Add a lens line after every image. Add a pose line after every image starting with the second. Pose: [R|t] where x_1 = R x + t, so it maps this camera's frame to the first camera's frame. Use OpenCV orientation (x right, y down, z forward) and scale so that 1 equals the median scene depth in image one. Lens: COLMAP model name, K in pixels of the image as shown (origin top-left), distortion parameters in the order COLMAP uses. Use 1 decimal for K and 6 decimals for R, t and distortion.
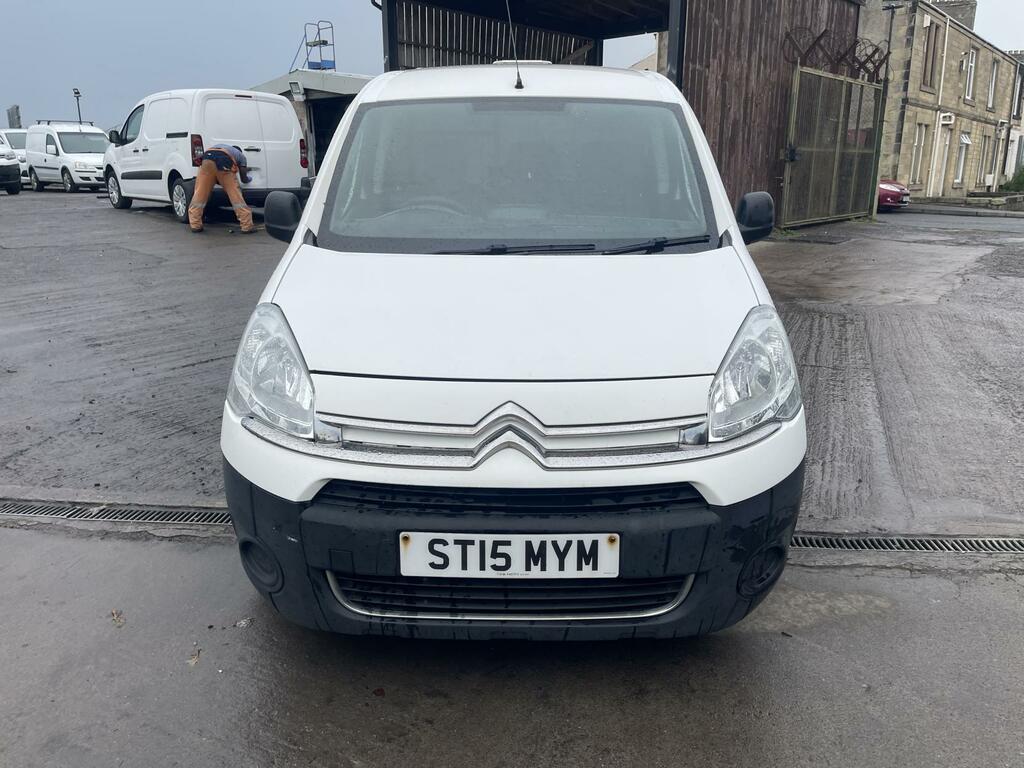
lens RADIAL K [[814.6, 0, 512.0], [0, 814.6, 384.0], [0, 0, 1]] dist [0.009897, 0.001510]
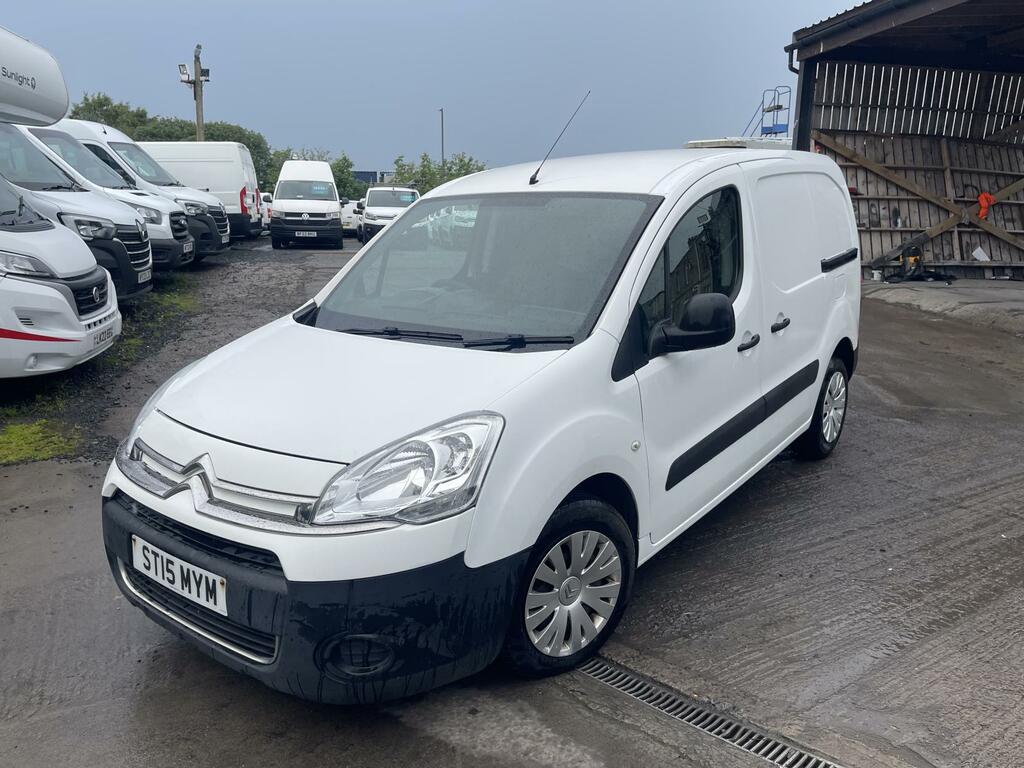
lens RADIAL K [[814.6, 0, 512.0], [0, 814.6, 384.0], [0, 0, 1]] dist [0.009897, 0.001510]
pose [[0.793101, 0.127935, -0.595502, 1.093732], [-0.164223, 0.986400, -0.006800, -0.151775], [0.586534, 0.103188, 0.803325, 0.250567]]
